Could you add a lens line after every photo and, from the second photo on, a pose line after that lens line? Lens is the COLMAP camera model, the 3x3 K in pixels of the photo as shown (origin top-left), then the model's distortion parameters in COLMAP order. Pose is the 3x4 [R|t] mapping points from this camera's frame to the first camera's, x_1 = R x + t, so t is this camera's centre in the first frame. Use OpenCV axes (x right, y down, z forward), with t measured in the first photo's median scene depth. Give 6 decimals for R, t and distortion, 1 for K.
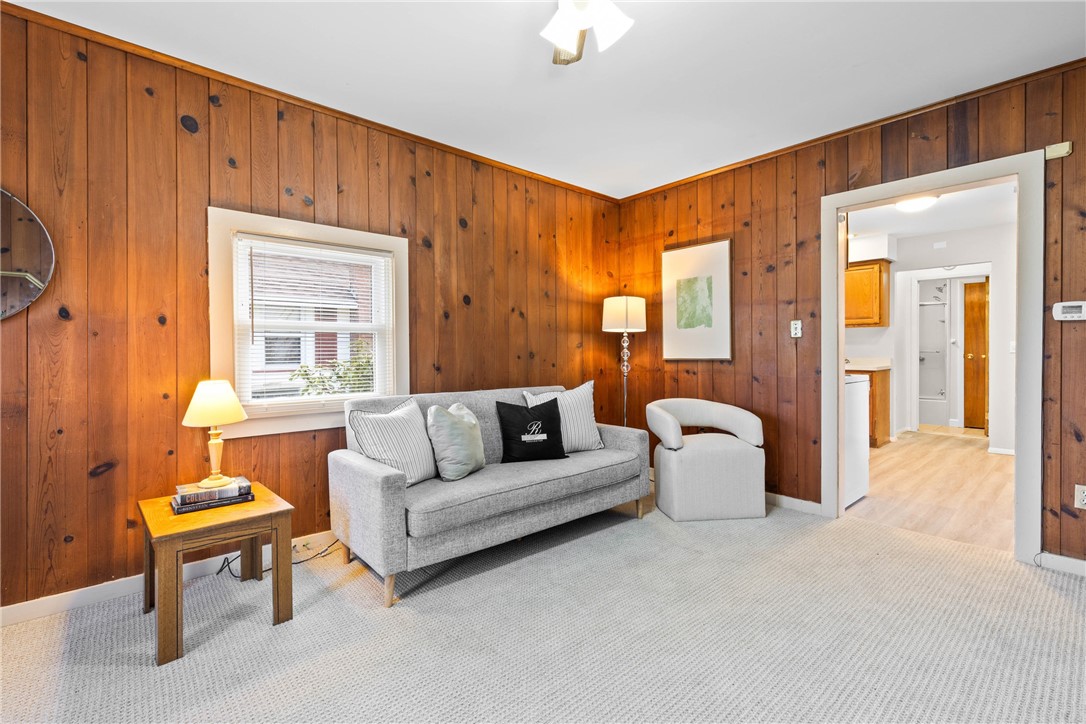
lens RADIAL K [[491.7, 0, 536.8], [0, 491.7, 354.6], [0, 0, 1]] dist [0.001983, -0.000600]
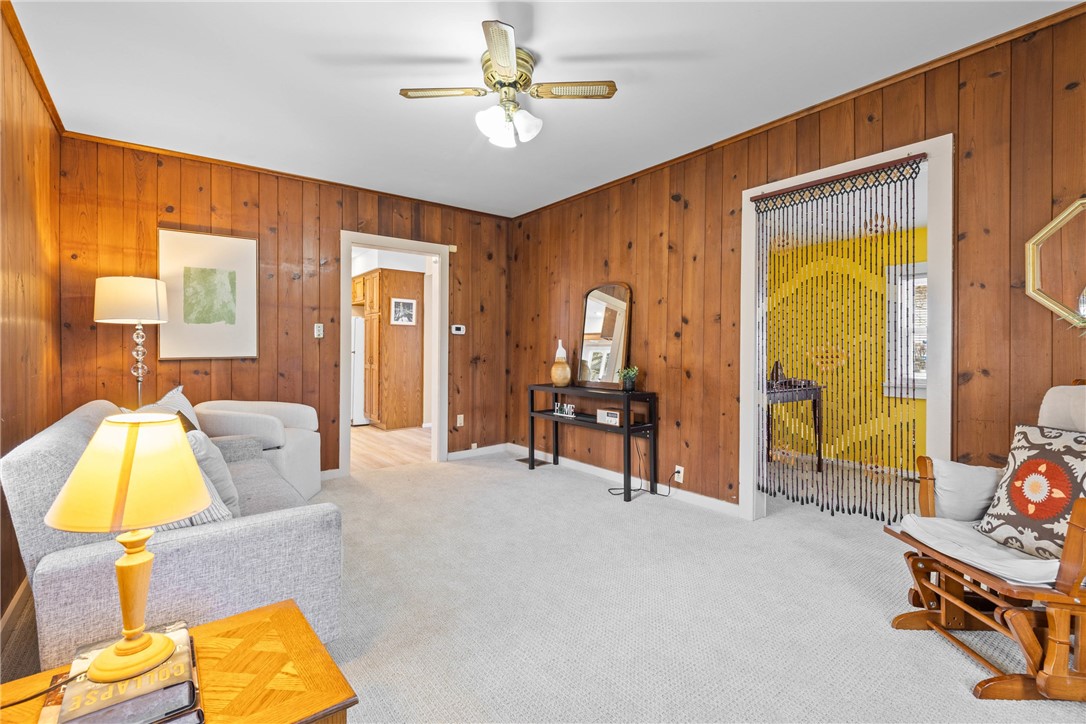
lens RADIAL K [[491.7, 0, 541.0], [0, 491.7, 353.5], [0, 0, 1]] dist [0.001983, -0.000600]
pose [[0.051769, -0.006505, 0.998638, -0.587982], [0.007379, 0.999954, 0.006131, 0.000105], [-0.998632, 0.007051, 0.051814, 0.353190]]
